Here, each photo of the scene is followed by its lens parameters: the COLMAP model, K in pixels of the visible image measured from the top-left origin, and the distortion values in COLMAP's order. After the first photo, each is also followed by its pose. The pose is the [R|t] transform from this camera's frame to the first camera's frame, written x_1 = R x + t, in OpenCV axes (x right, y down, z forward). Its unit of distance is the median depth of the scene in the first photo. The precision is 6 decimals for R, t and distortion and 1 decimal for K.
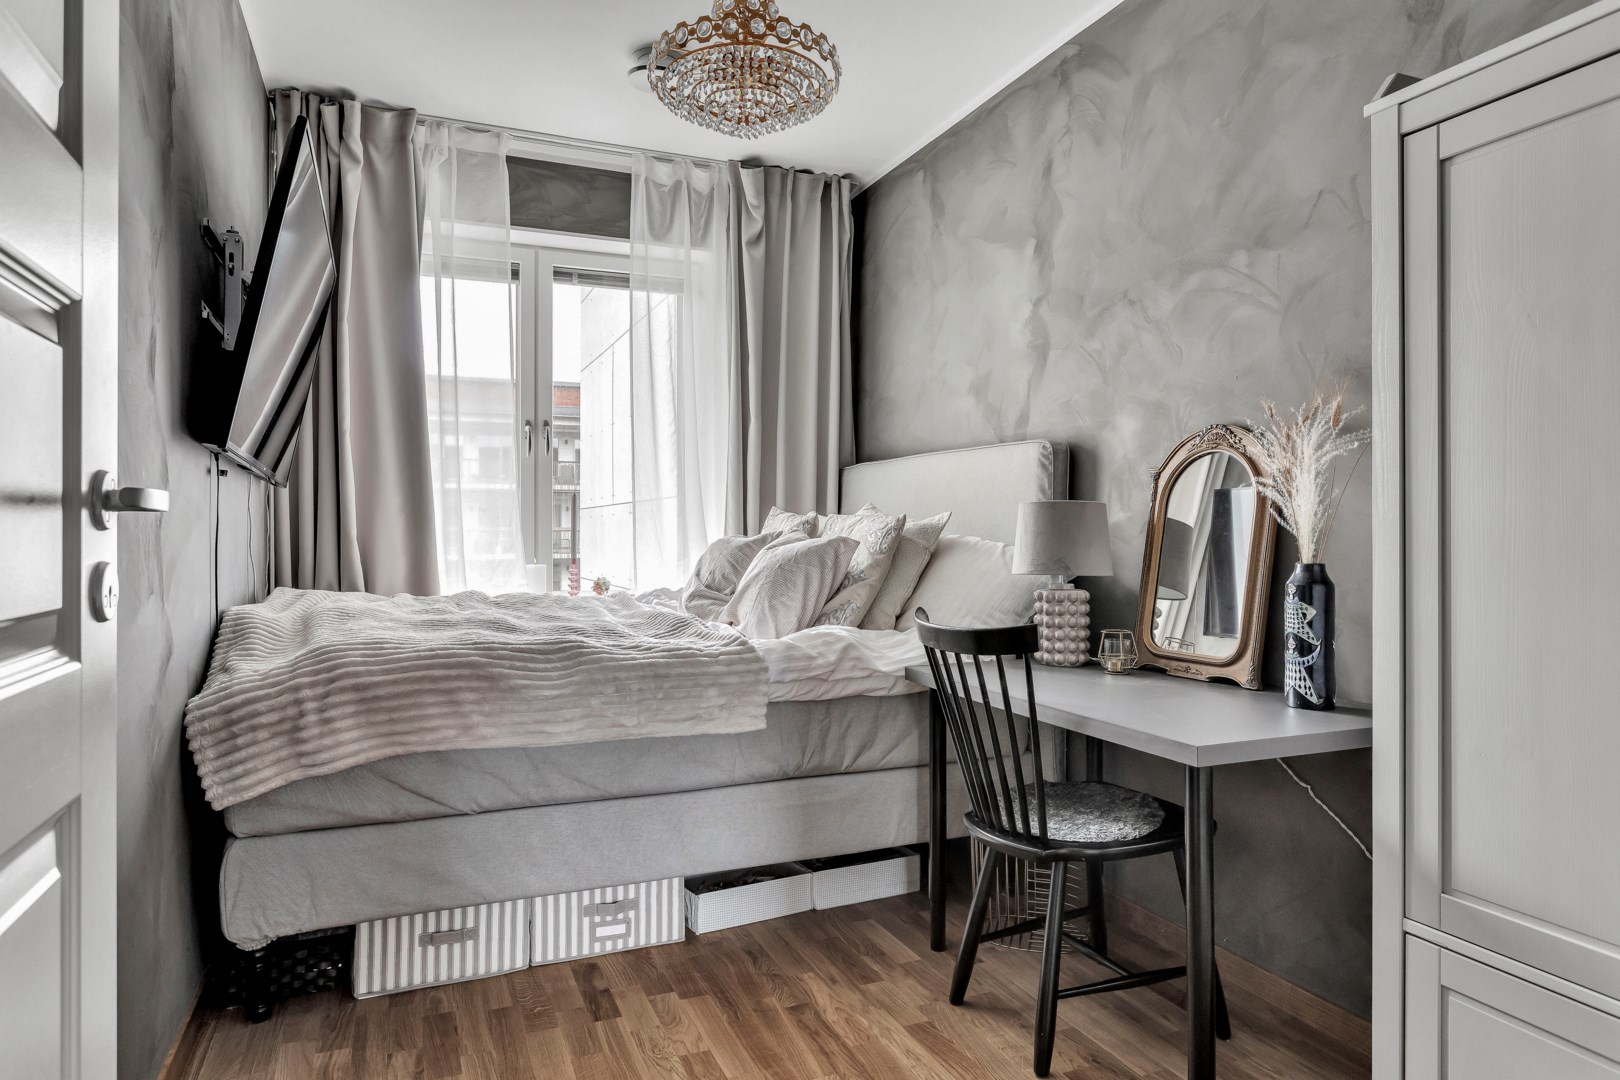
lens RADIAL K [[984.0, 0, 803.8], [0, 984.0, 535.9], [0, 0, 1]] dist [-0.000548, 0.003280]
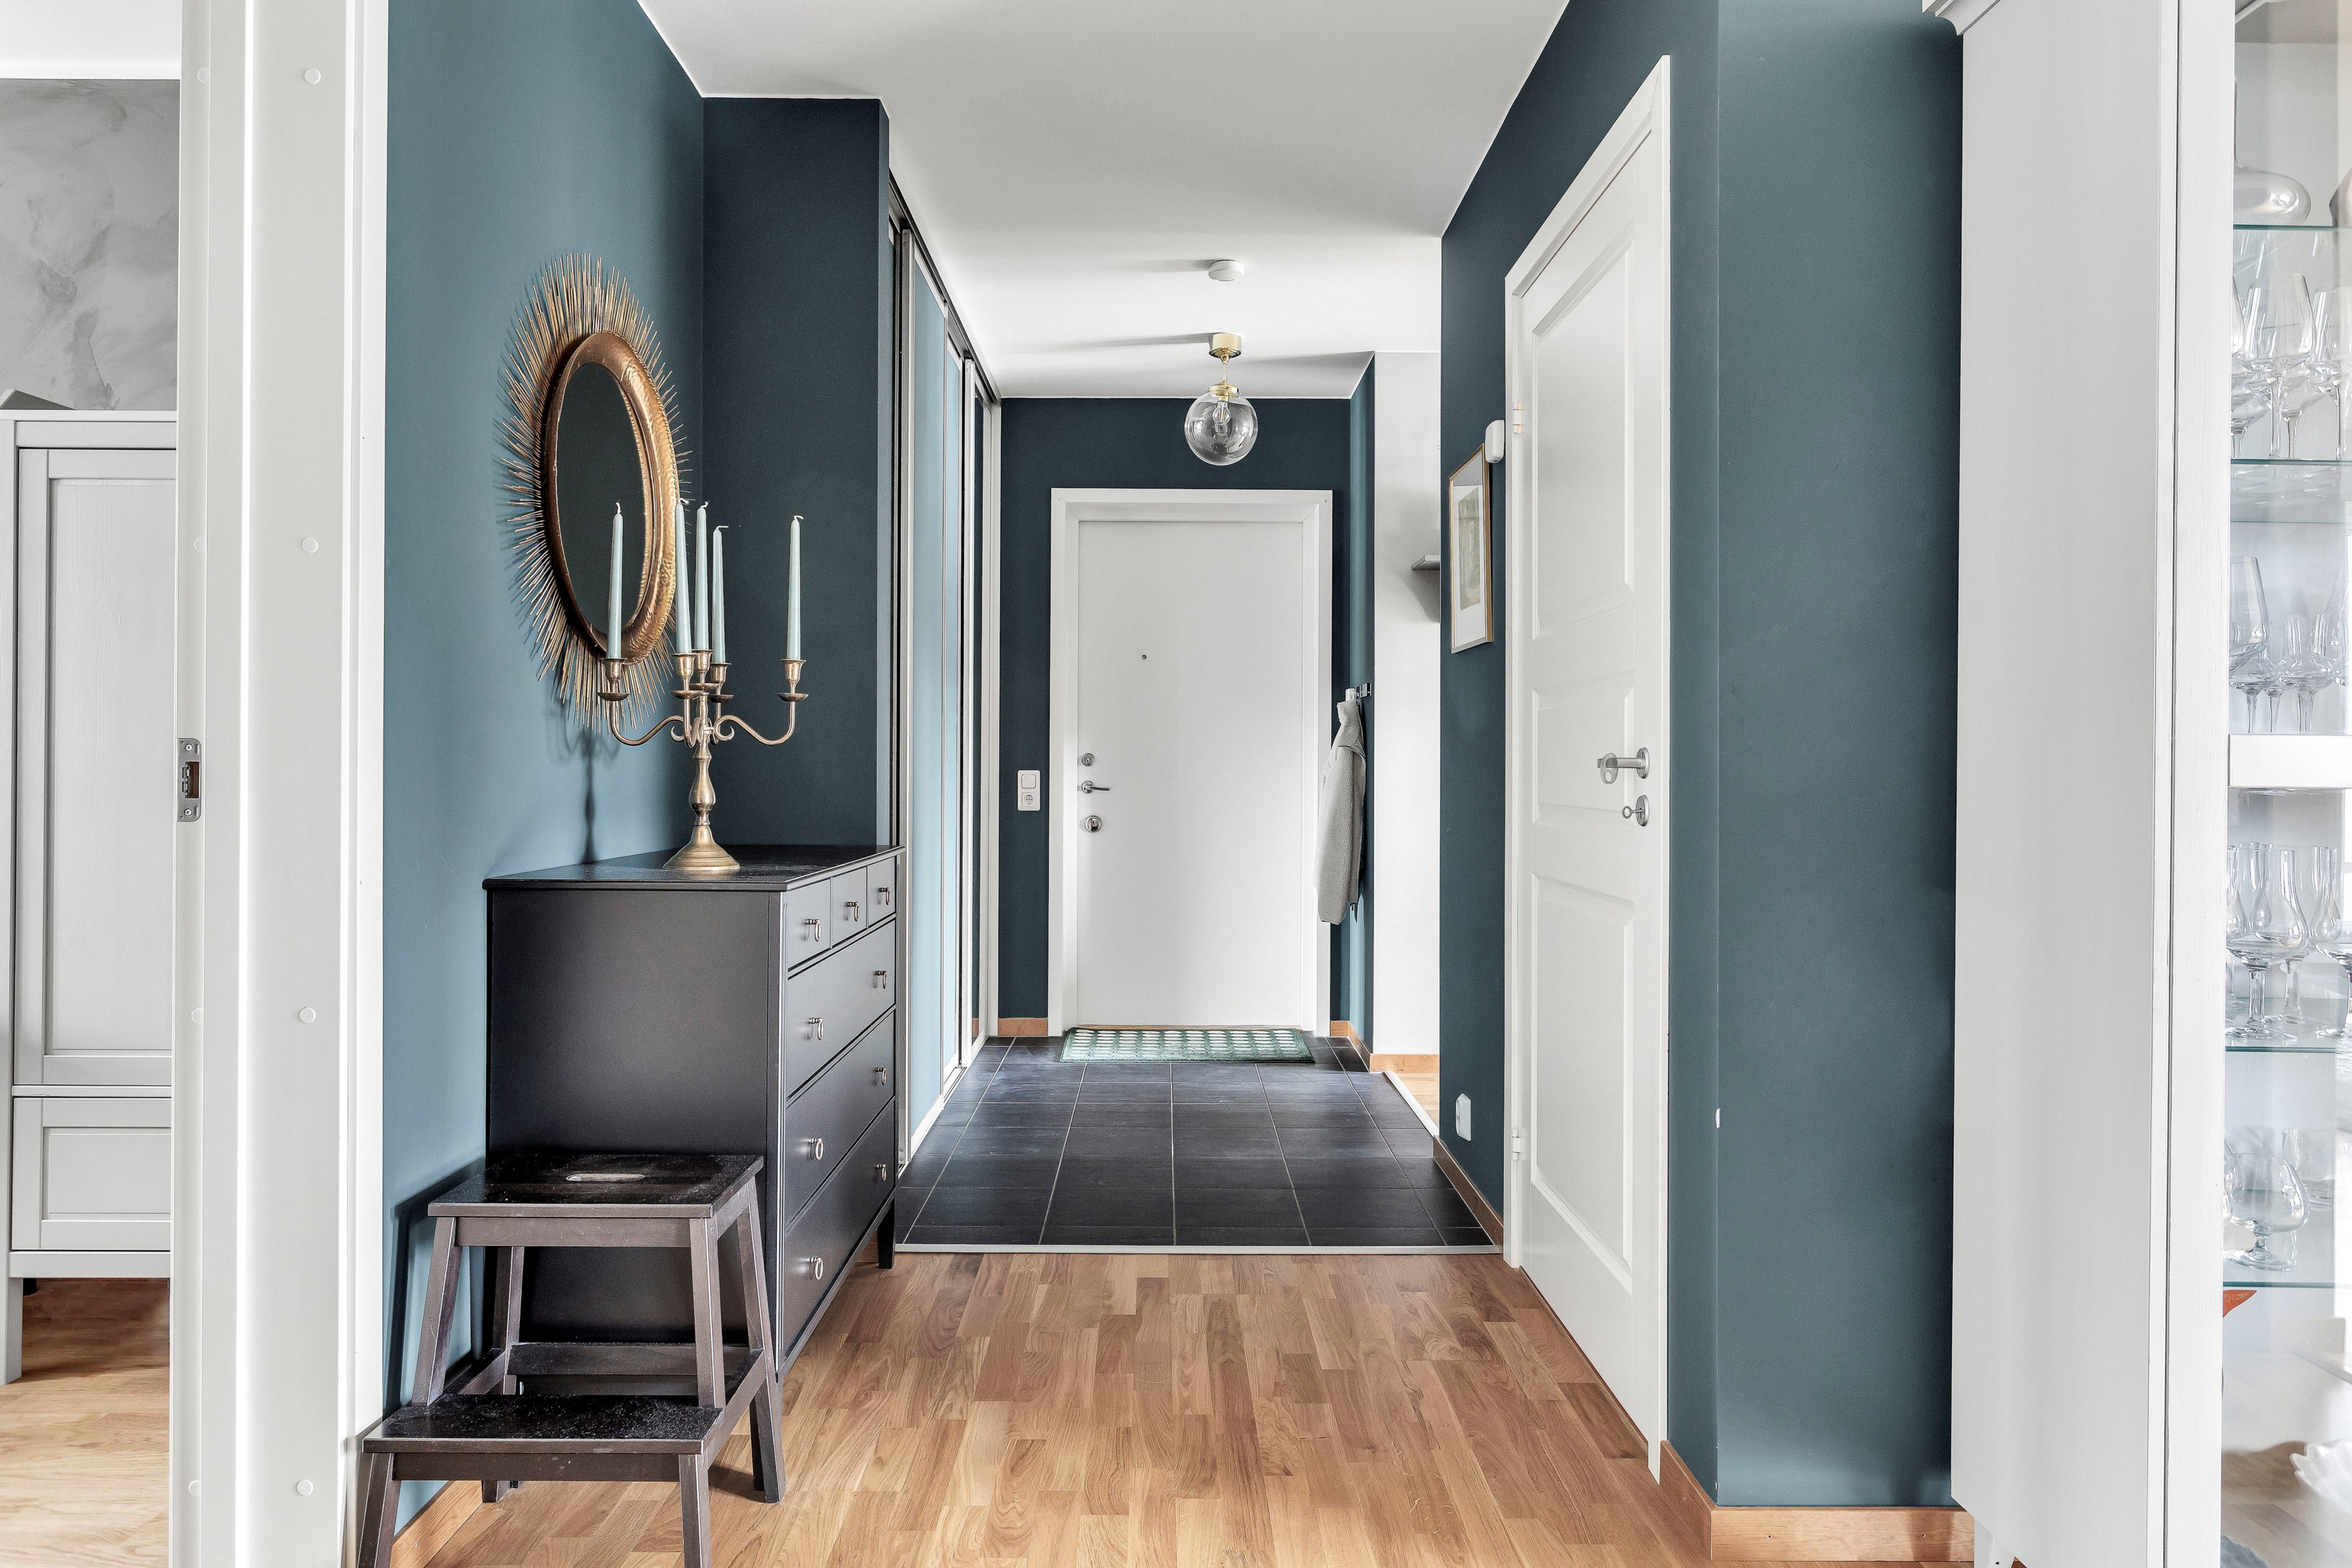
lens RADIAL K [[1428.6, 0, 1161.0], [0, 1428.6, 777.6], [0, 0, 1]] dist [-0.000548, 0.003280]
pose [[0.383654, 0.006381, 0.923455, -0.494407], [-0.005731, 0.999973, -0.004529, 0.003605], [-0.923459, -0.003555, 0.383680, -1.013631]]
